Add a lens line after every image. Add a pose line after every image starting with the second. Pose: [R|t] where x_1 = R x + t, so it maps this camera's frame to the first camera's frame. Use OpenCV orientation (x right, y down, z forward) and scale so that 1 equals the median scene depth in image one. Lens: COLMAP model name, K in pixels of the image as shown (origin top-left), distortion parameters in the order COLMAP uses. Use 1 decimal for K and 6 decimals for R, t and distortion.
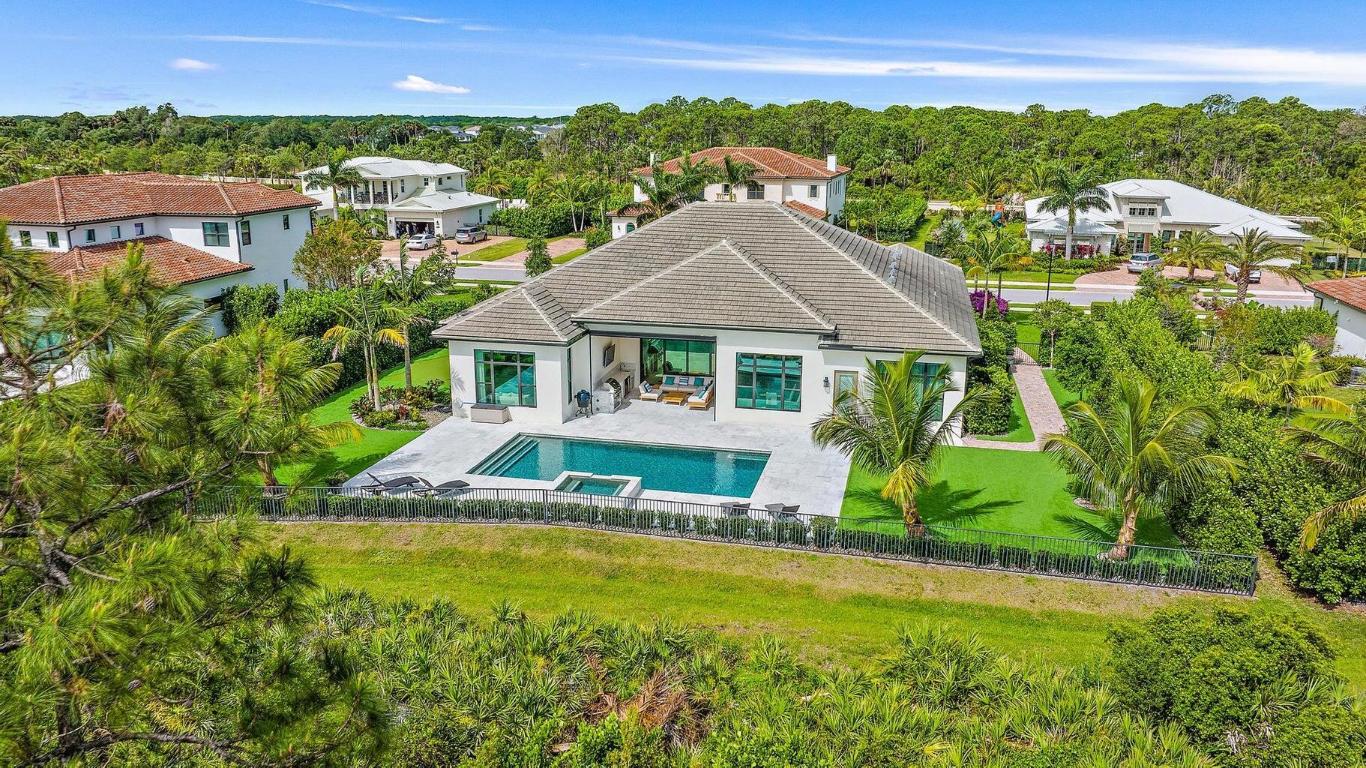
lens RADIAL K [[1008.7, 0, 683.0], [0, 1008.7, 384.0], [0, 0, 1]] dist [-0.027262, 0.008970]
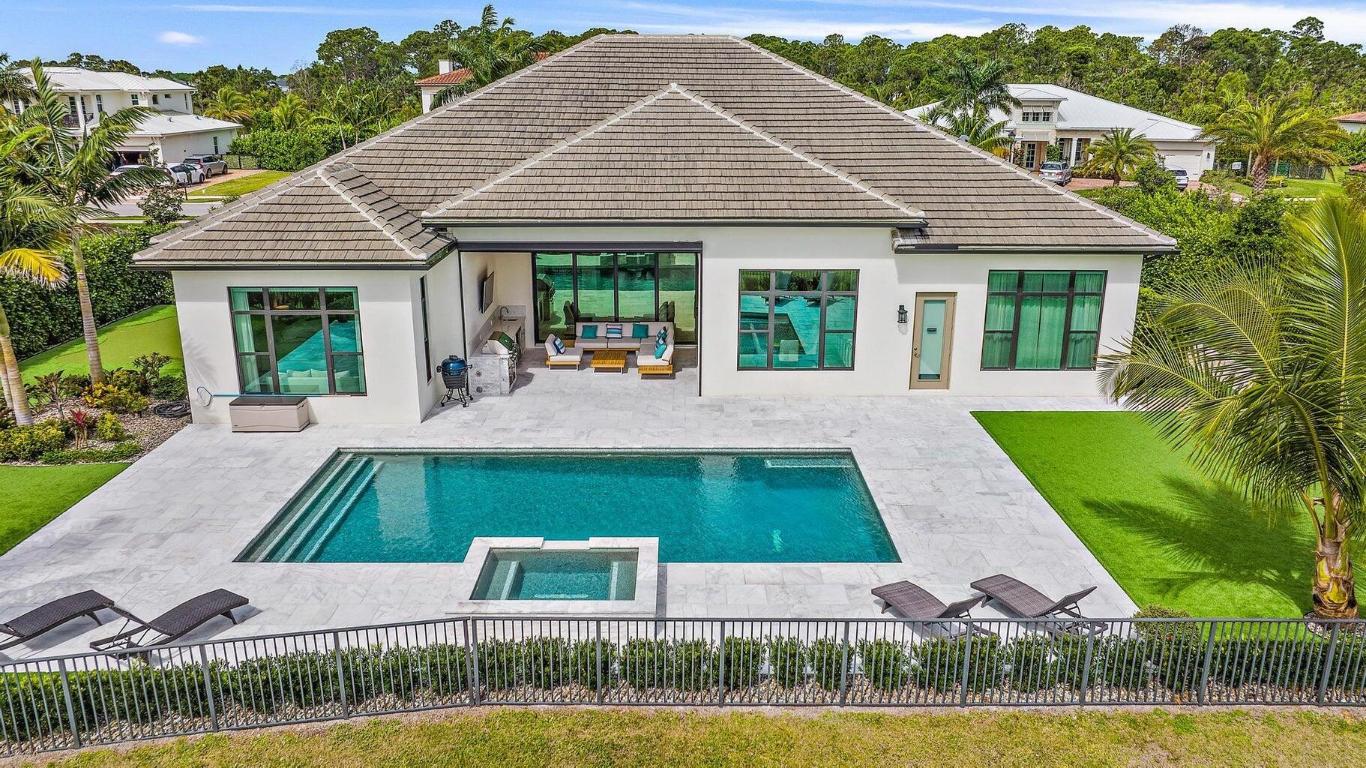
lens RADIAL K [[1008.7, 0, 683.0], [0, 1008.7, 384.0], [0, 0, 1]] dist [-0.027262, 0.008970]
pose [[0.972280, -0.068739, 0.223487, -0.101777], [0.060555, 0.997226, 0.043279, 0.005250], [-0.225842, -0.028546, 0.973746, 0.461287]]
